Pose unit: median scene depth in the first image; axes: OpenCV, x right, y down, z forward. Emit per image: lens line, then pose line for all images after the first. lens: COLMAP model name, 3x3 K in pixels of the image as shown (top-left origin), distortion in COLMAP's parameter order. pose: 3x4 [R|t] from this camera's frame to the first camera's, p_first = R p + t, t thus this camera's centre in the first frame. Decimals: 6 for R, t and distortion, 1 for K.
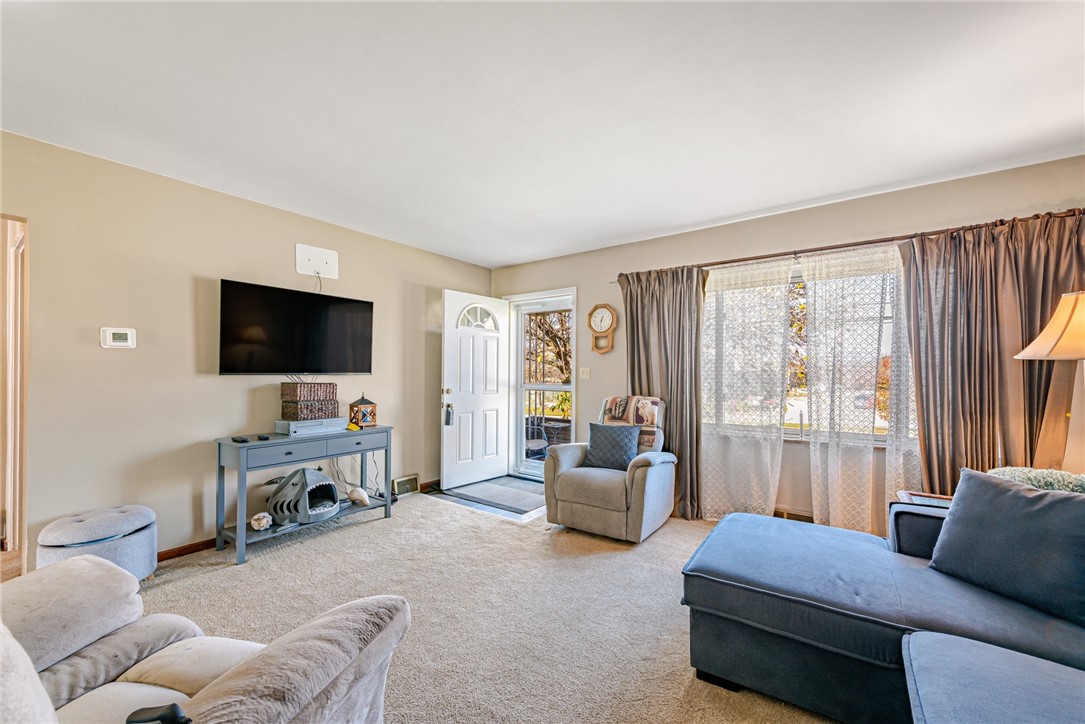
lens RADIAL K [[425.5, 0, 538.2], [0, 425.5, 366.1], [0, 0, 1]] dist [-0.001022, -0.000097]
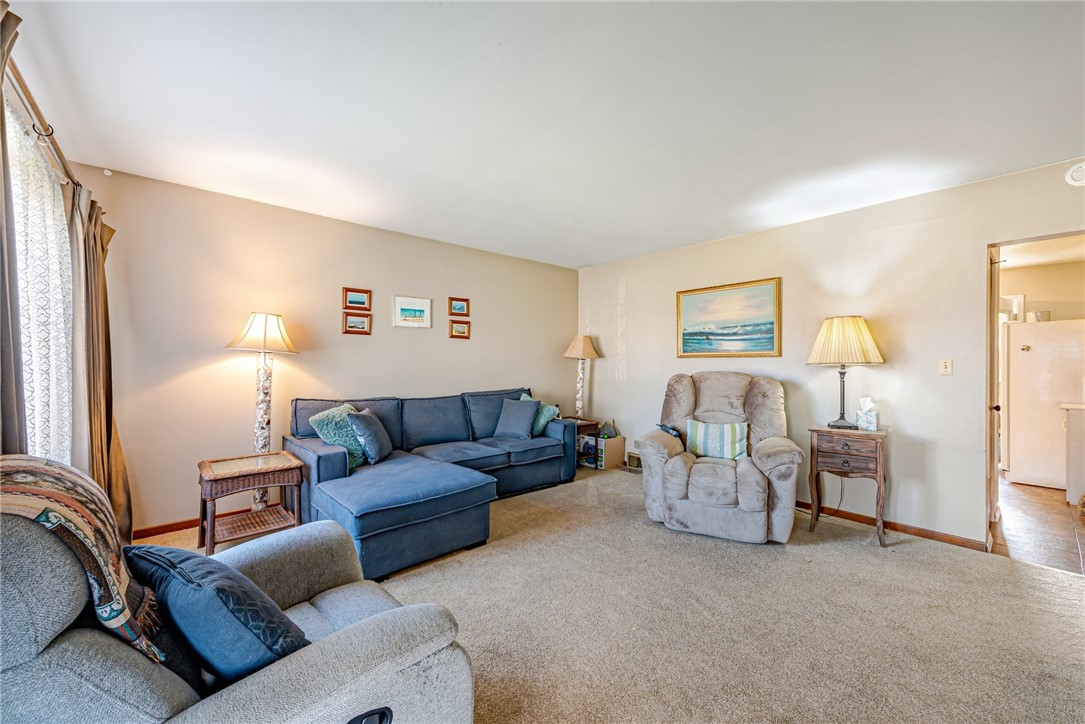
lens RADIAL K [[425.5, 0, 538.2], [0, 425.5, 366.1], [0, 0, 1]] dist [-0.001022, -0.000097]
pose [[-0.976203, -0.004267, 0.216817, -0.083777], [-0.004697, 0.999988, -0.001465, 0.016819], [-0.216808, -0.002448, -0.976211, 1.175549]]
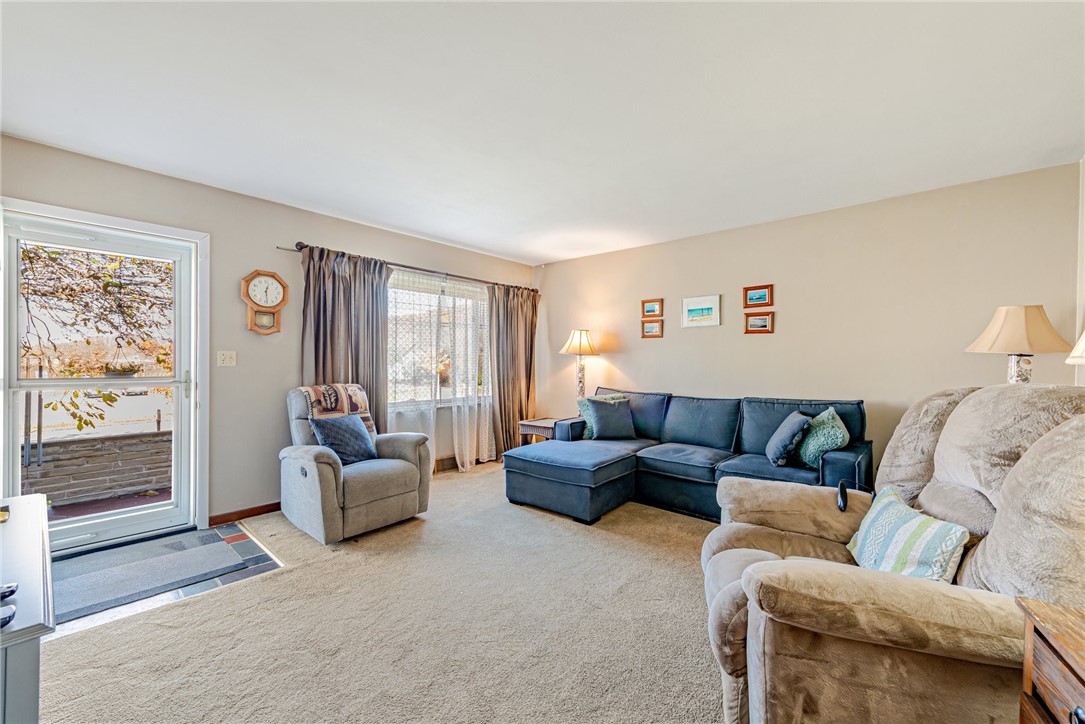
lens RADIAL K [[425.5, 0, 538.2], [0, 425.5, 366.1], [0, 0, 1]] dist [-0.001022, -0.000097]
pose [[0.089361, -0.006244, 0.995980, -0.664859], [-0.016580, 0.999832, 0.007756, 0.016910], [-0.995861, -0.017207, 0.089243, 0.486076]]
